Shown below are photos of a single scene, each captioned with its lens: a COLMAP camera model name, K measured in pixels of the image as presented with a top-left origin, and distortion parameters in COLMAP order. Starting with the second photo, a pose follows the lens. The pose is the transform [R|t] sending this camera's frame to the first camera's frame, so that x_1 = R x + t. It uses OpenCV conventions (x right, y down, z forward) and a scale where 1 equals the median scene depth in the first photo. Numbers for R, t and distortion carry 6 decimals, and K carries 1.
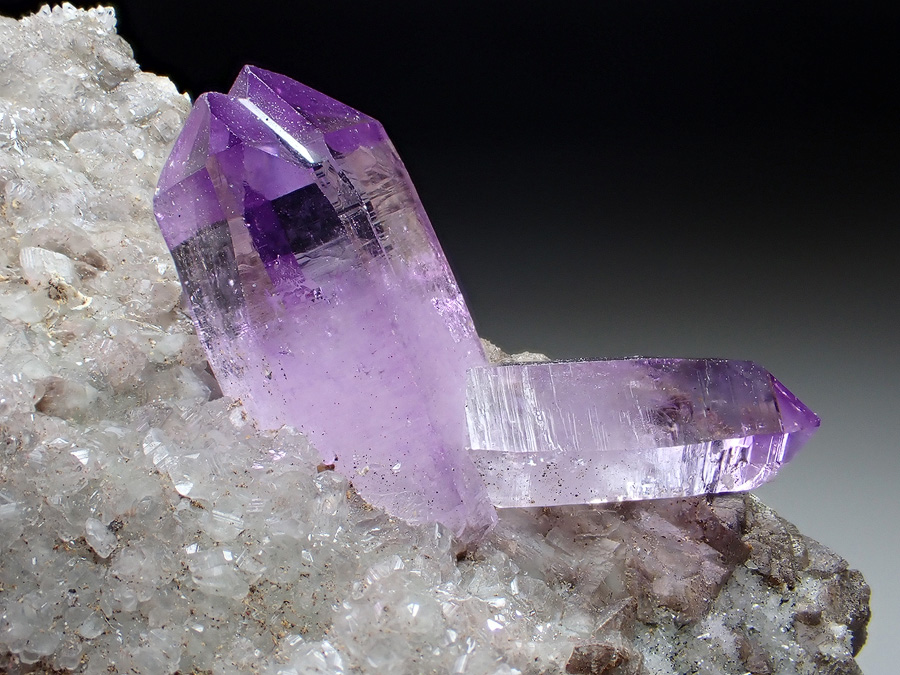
lens RADIAL K [[1387.6, 0, 450.0], [0, 1387.6, 337.5], [0, 0, 1]] dist [0.004475, 0.019525]
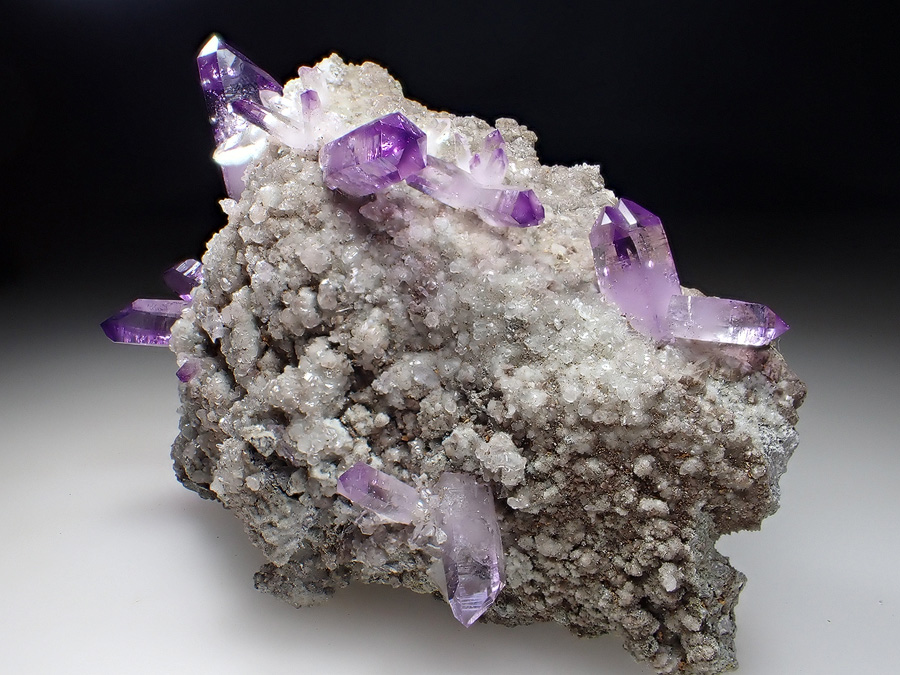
lens RADIAL K [[886.1, 0, 450.0], [0, 886.1, 337.5], [0, 0, 1]] dist [0.003845, 0.001110]
pose [[0.885443, 0.151952, -0.439205, 0.484335], [-0.132473, 0.988355, 0.074875, 0.035968], [0.445467, -0.008115, 0.895261, -1.123580]]
